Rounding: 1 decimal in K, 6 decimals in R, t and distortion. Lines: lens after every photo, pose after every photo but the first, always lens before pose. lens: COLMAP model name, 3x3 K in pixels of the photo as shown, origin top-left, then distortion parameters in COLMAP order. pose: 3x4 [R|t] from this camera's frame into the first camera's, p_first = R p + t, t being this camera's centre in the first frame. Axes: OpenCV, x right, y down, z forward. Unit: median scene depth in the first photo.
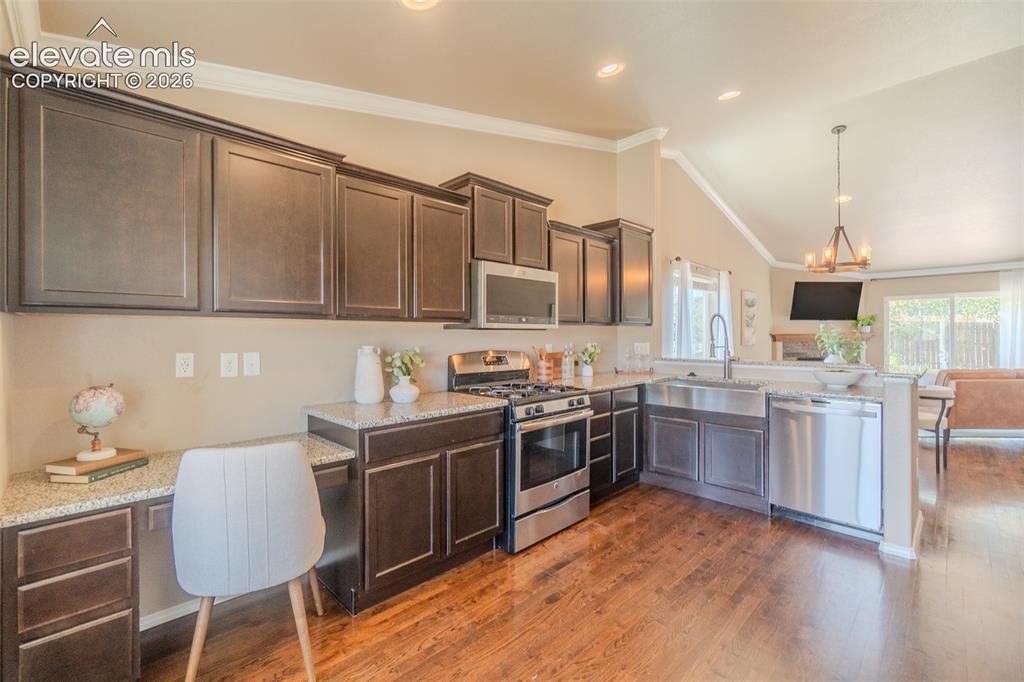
lens RADIAL K [[437.2, 0, 498.9], [0, 437.2, 335.2], [0, 0, 1]] dist [-0.002517, -0.000145]
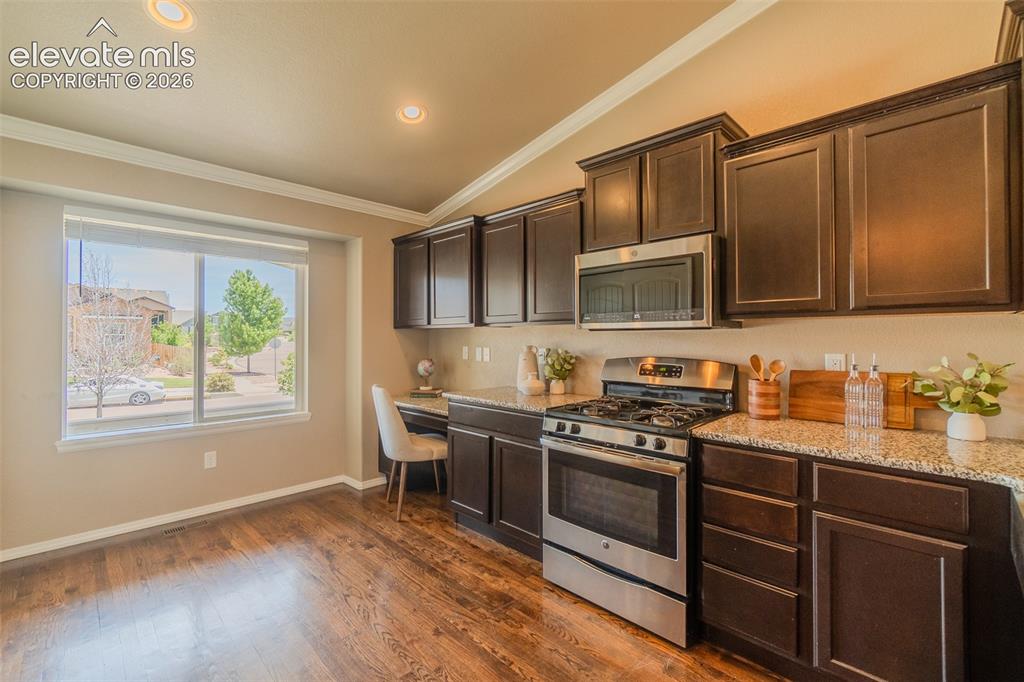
lens RADIAL K [[437.2, 0, 498.9], [0, 437.2, 335.2], [0, 0, 1]] dist [-0.002517, -0.000145]
pose [[0.014346, -0.001940, -0.999895, 0.735677], [0.002354, 0.999995, -0.001907, -0.001987], [0.999894, -0.002326, 0.014351, 0.700387]]
